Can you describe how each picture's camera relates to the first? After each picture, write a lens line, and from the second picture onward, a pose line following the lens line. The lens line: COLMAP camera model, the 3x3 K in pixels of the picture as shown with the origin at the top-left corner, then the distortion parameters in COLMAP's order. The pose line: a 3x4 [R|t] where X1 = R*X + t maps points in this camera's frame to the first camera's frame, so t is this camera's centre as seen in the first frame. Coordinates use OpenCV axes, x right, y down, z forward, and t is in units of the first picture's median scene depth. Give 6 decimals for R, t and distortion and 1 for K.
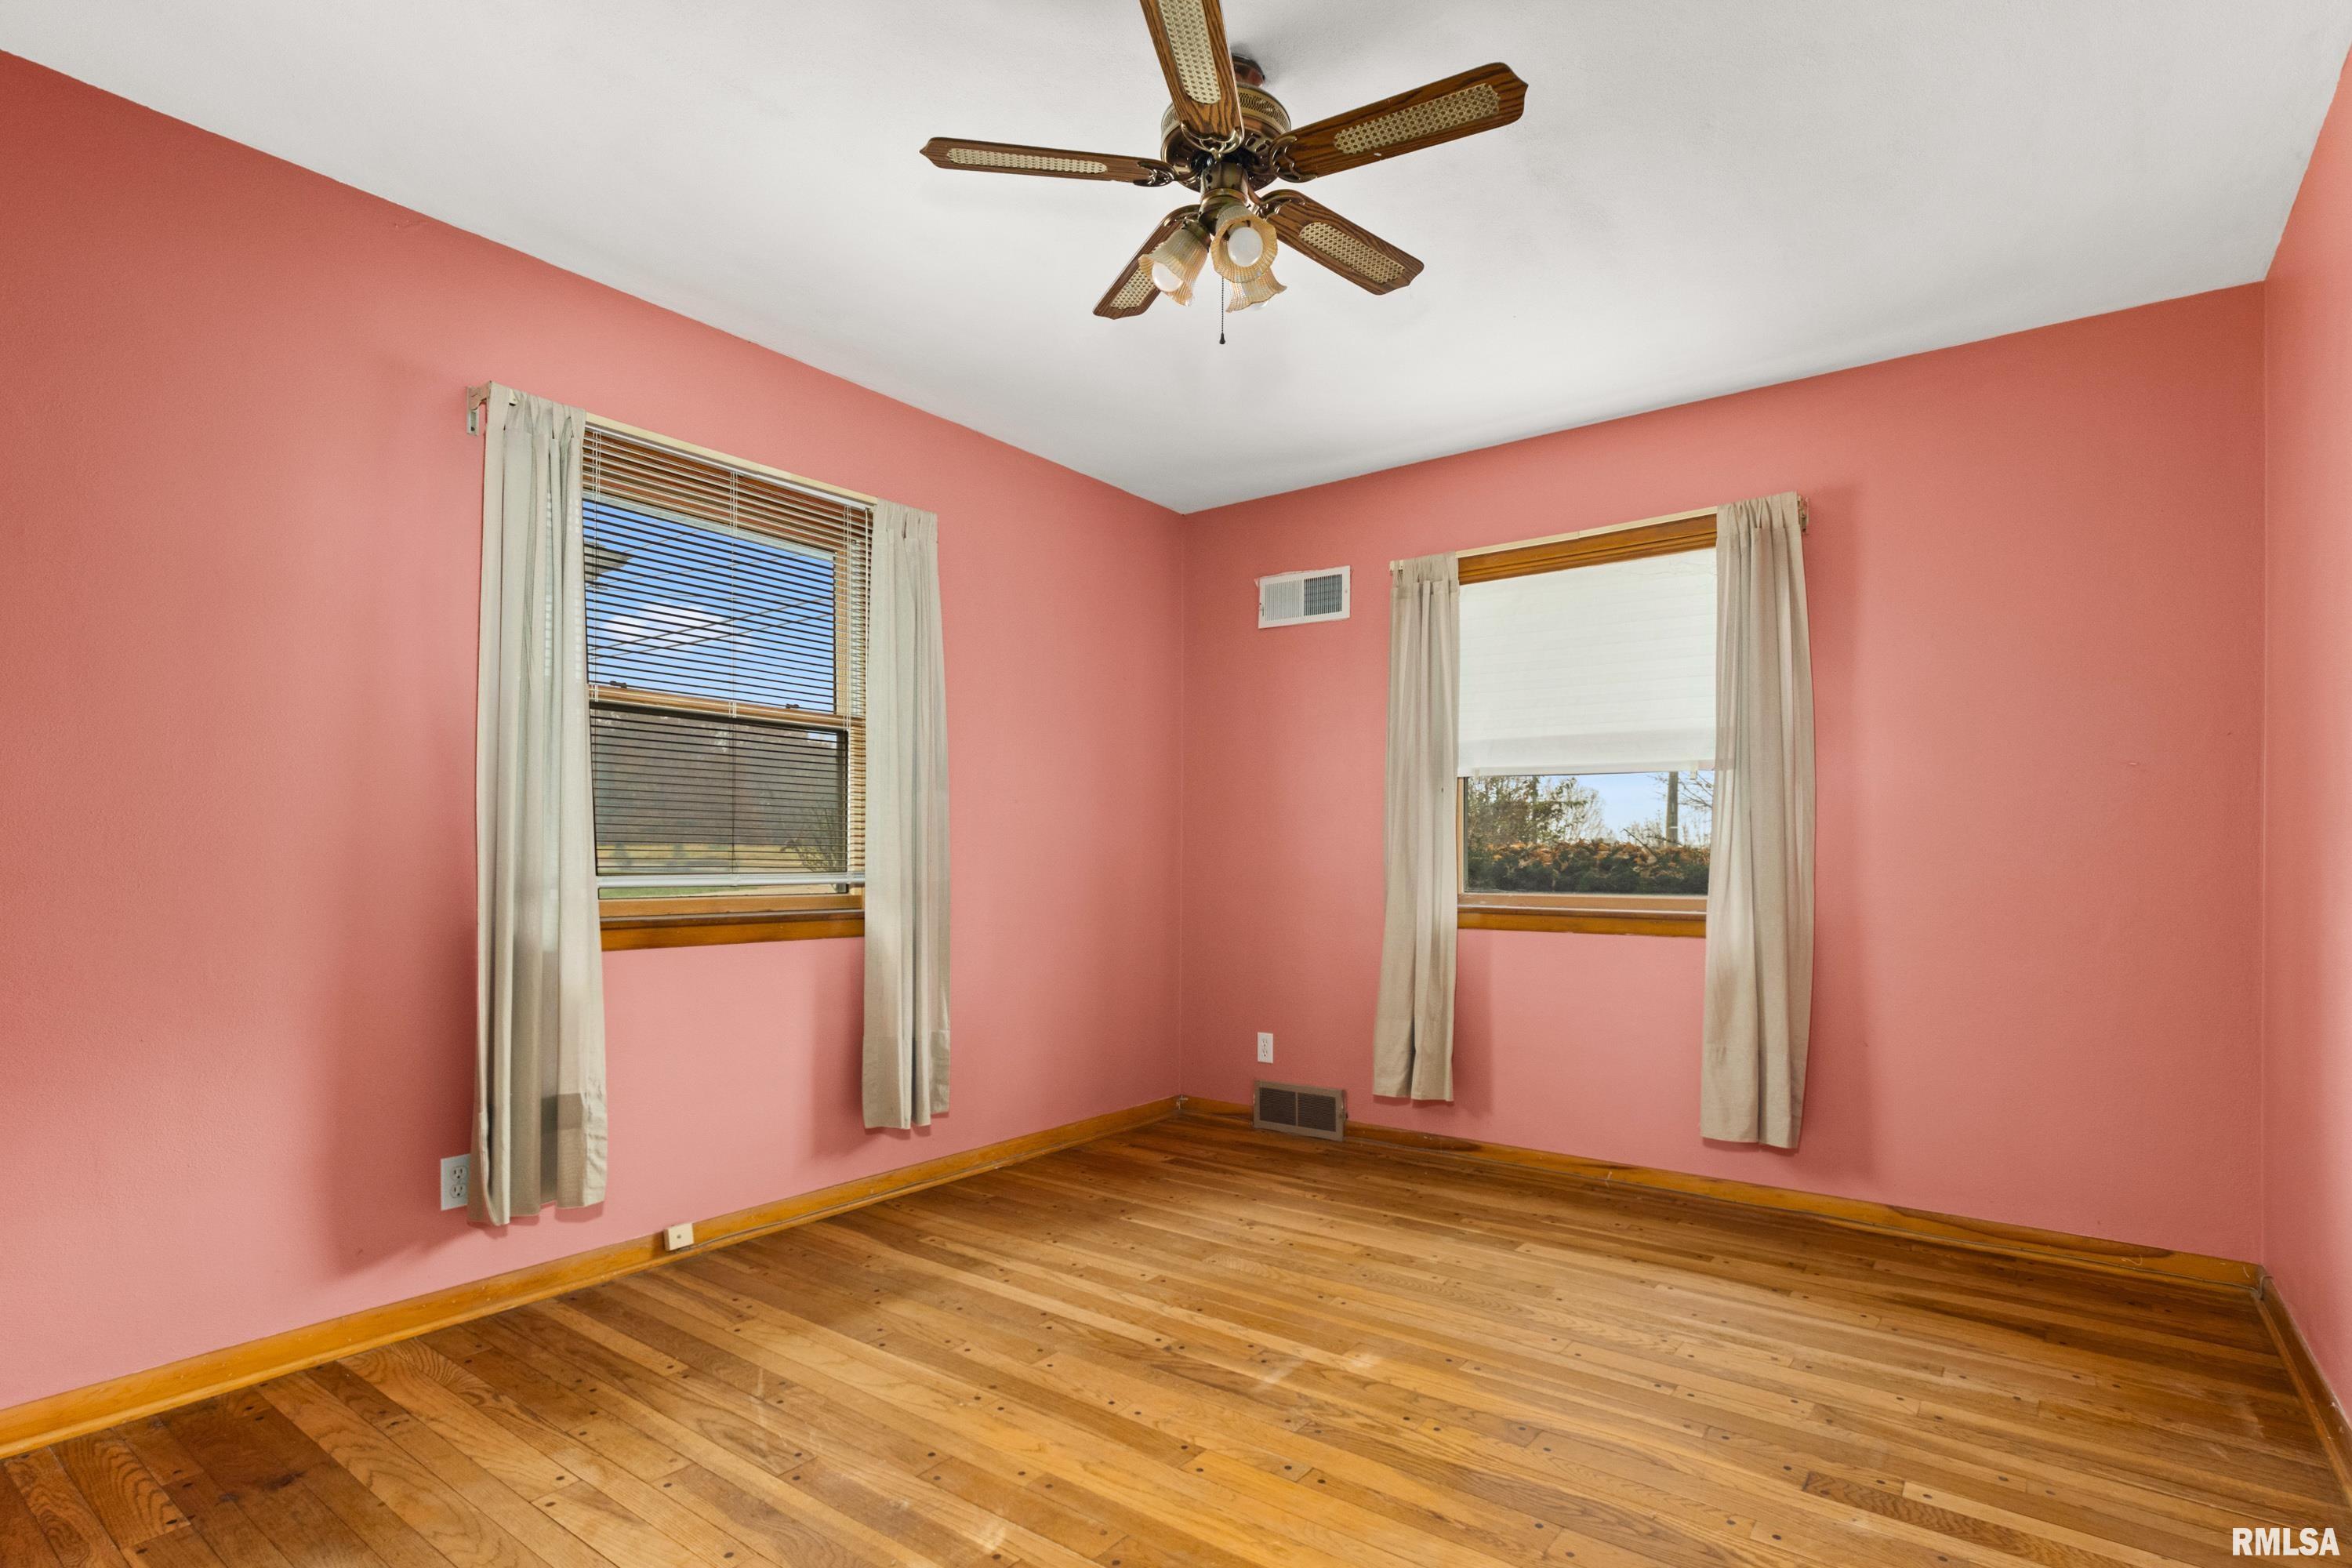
lens RADIAL K [[1171.8, 0, 1176.8], [0, 1171.8, 855.0], [0, 0, 1]] dist [0.002979, 0.001688]
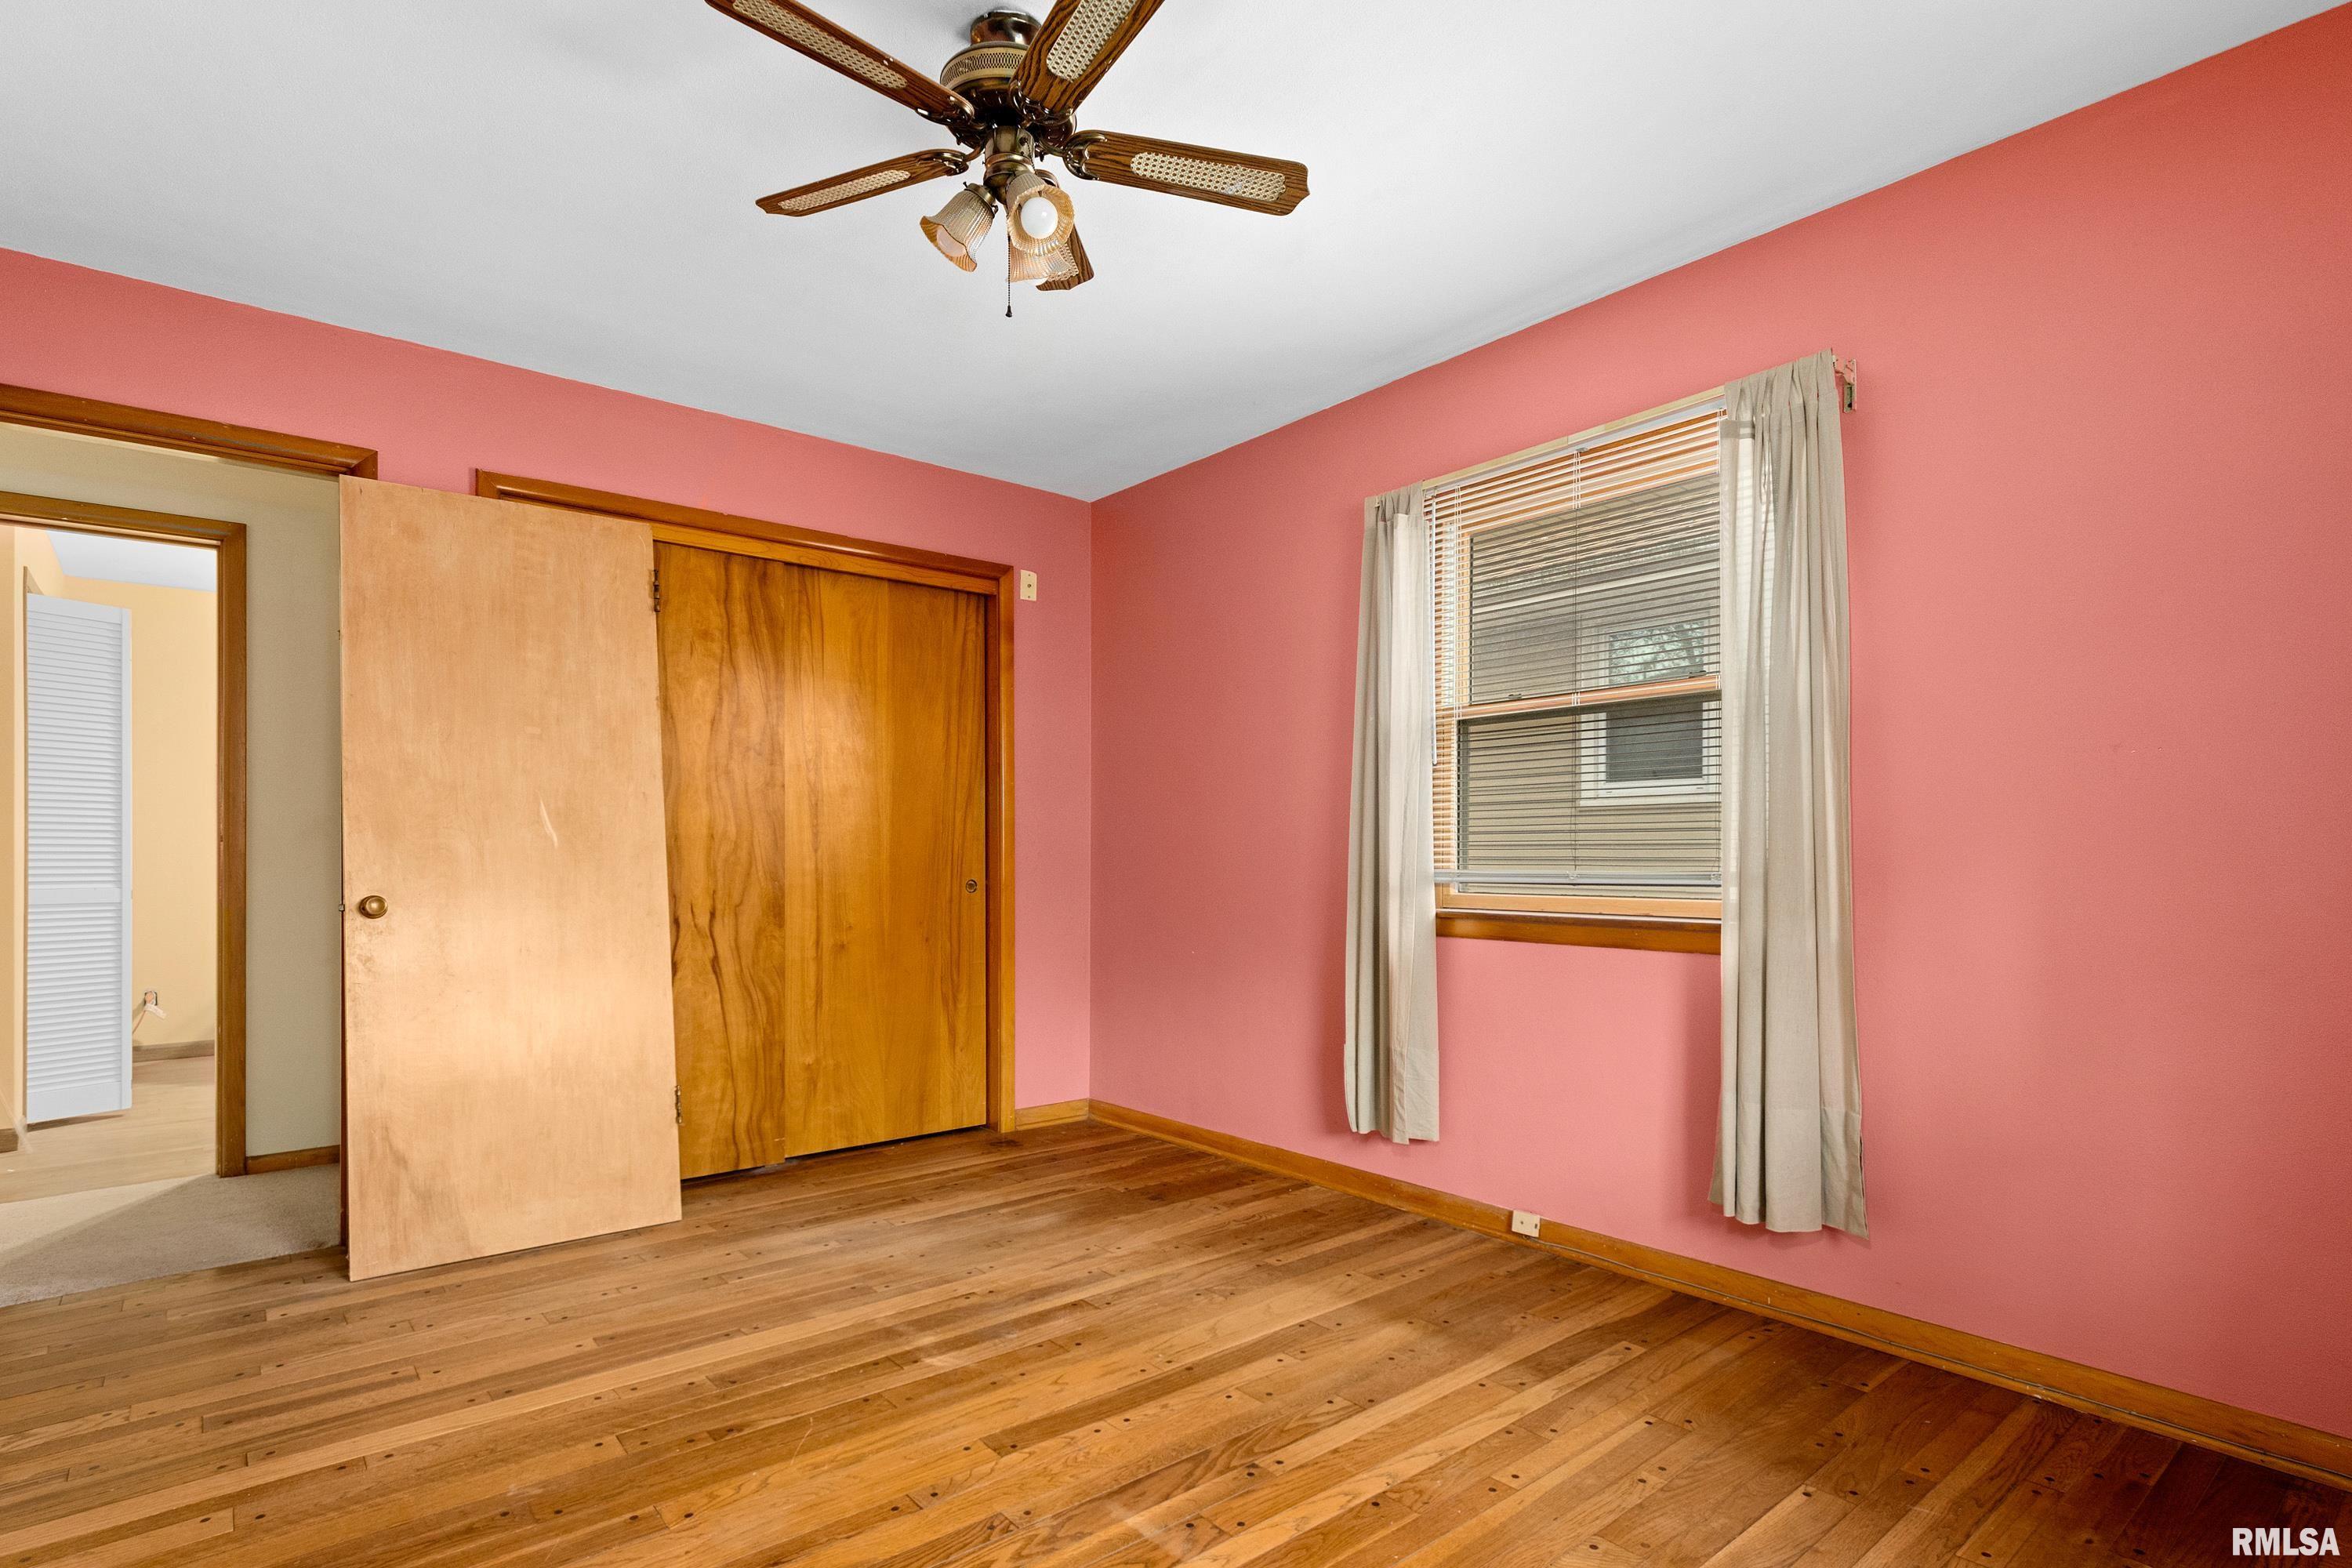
lens RADIAL K [[1171.8, 0, 1176.8], [0, 1171.8, 855.0], [0, 0, 1]] dist [0.002979, 0.001688]
pose [[-0.226691, -0.003739, -0.973960, 0.637316], [0.003510, 0.999983, -0.004656, 0.005069], [0.973960, -0.004474, -0.226674, 0.916998]]
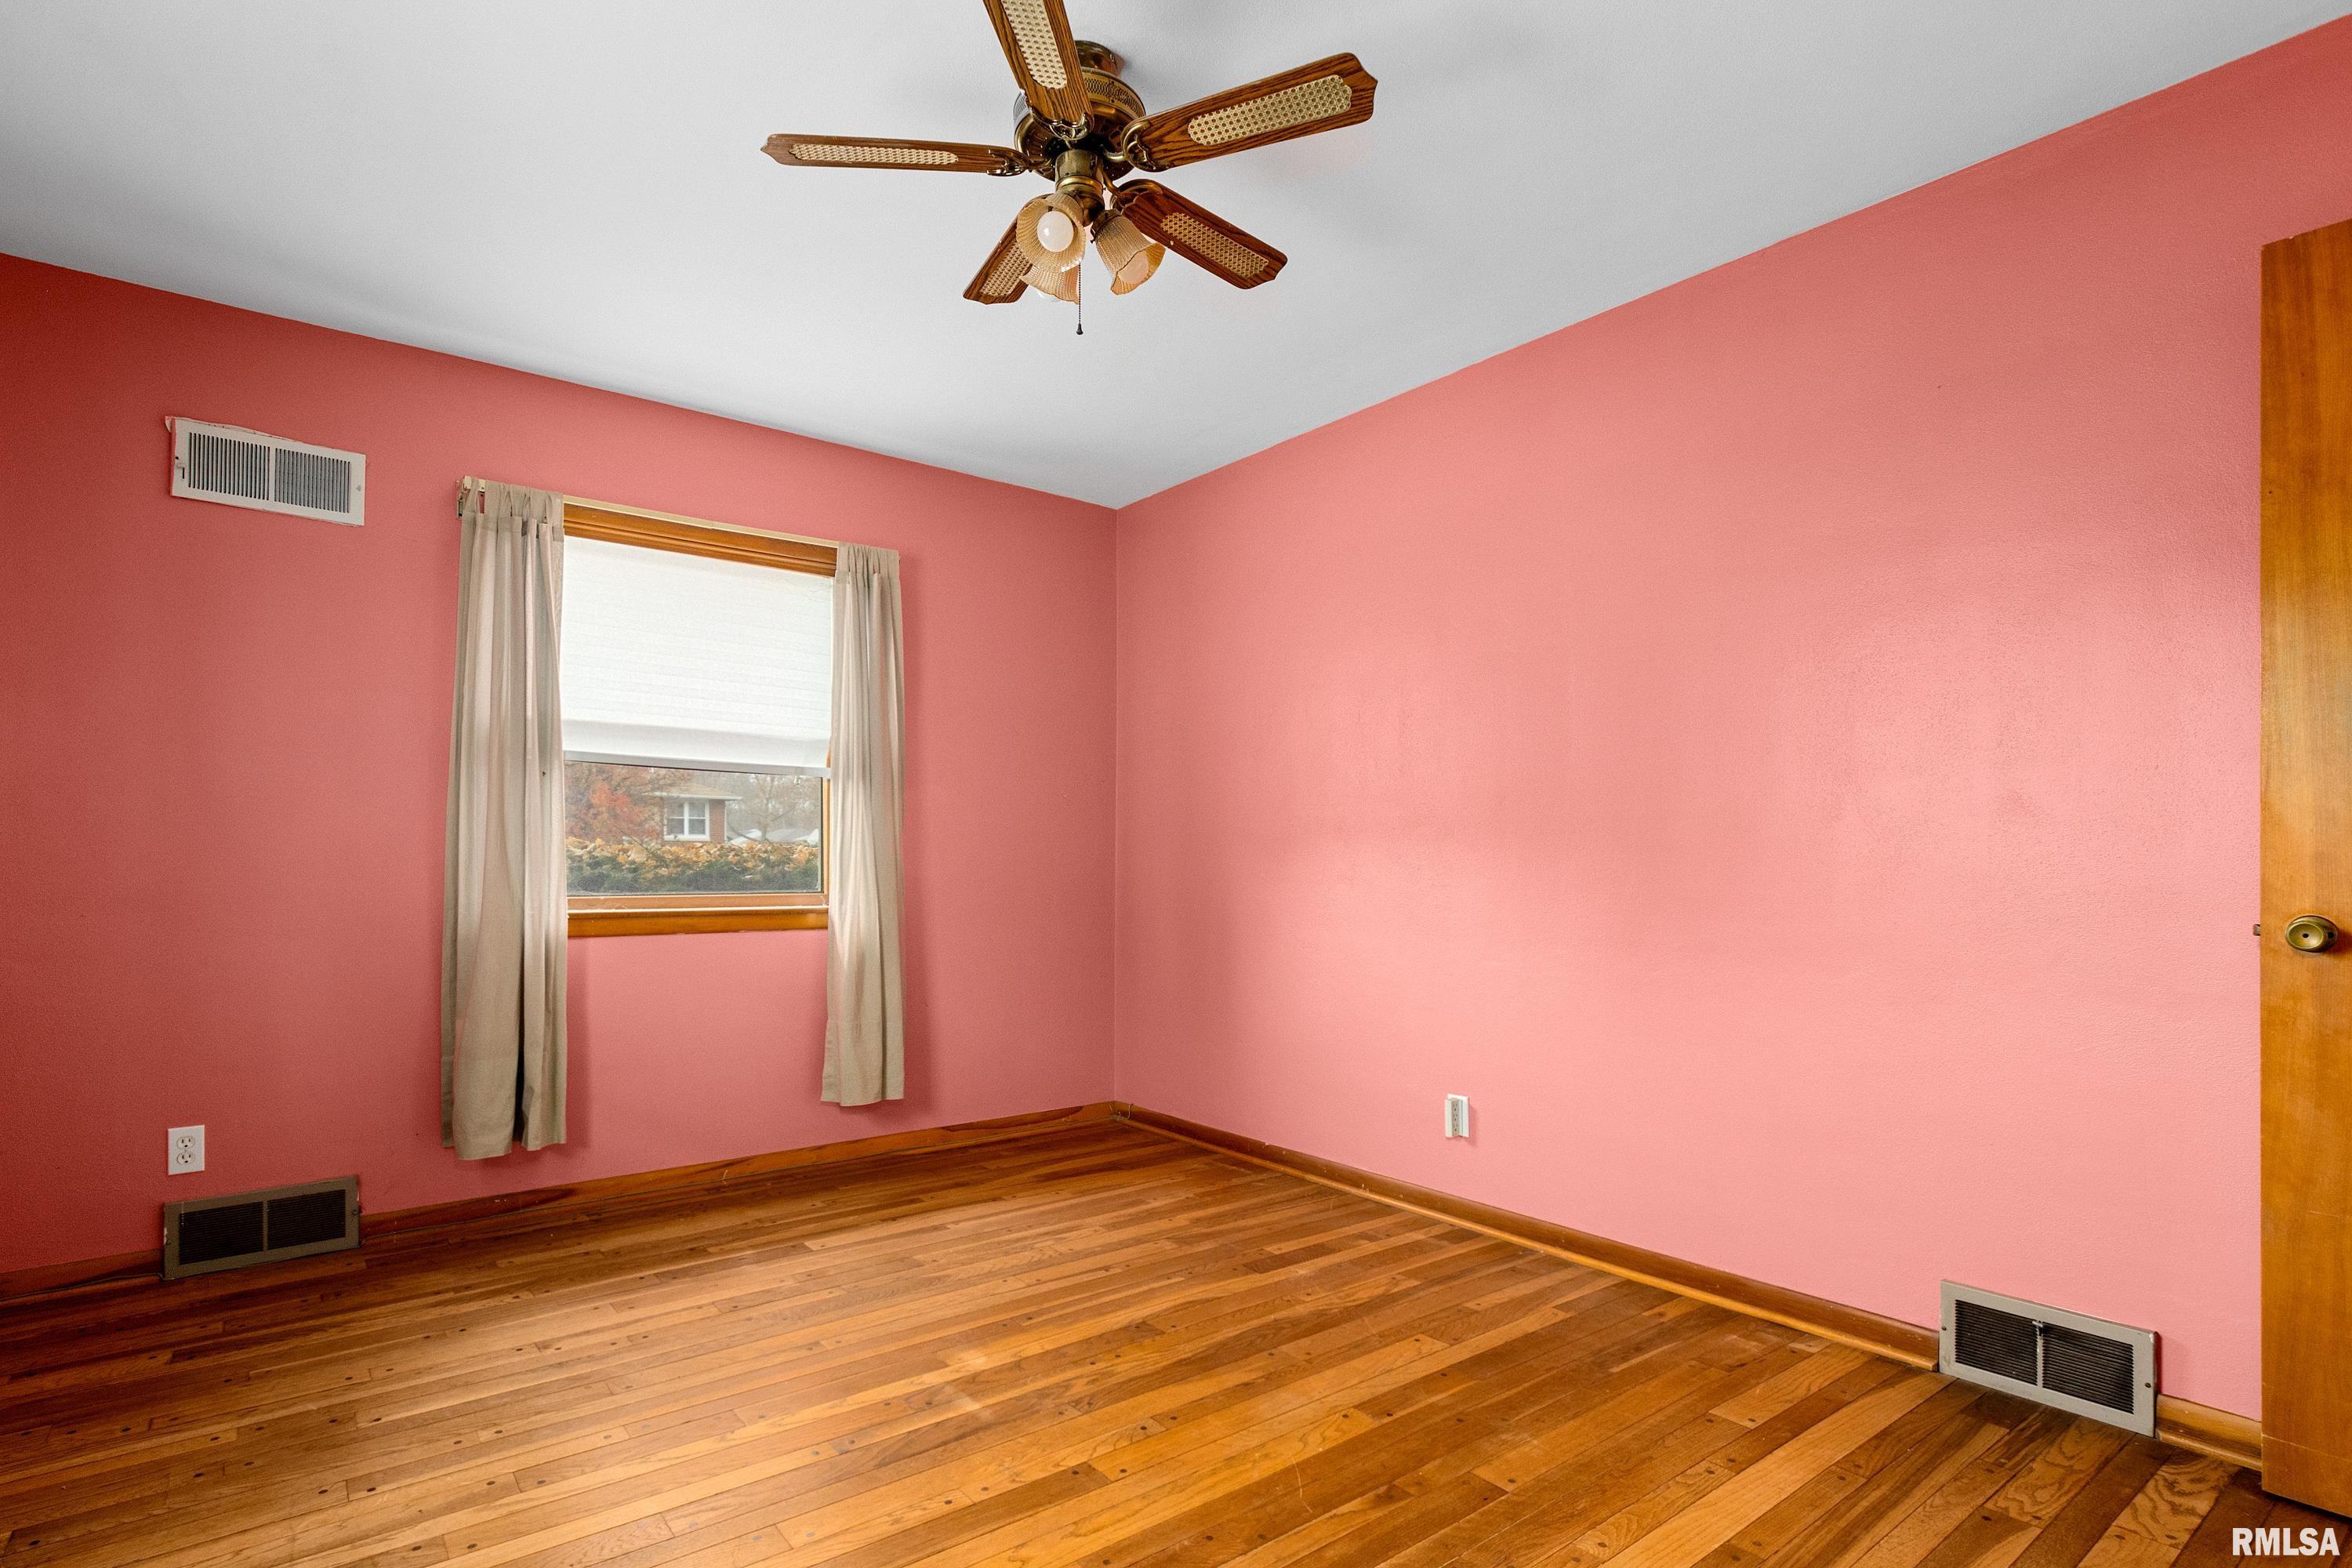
lens RADIAL K [[1171.8, 0, 1176.8], [0, 1171.8, 855.0], [0, 0, 1]] dist [0.002979, 0.001688]
pose [[0.251138, 0.000195, 0.967951, -0.607535], [-0.004638, 0.999989, 0.001002, -0.001381], [-0.967940, -0.004741, 0.251137, 0.458018]]
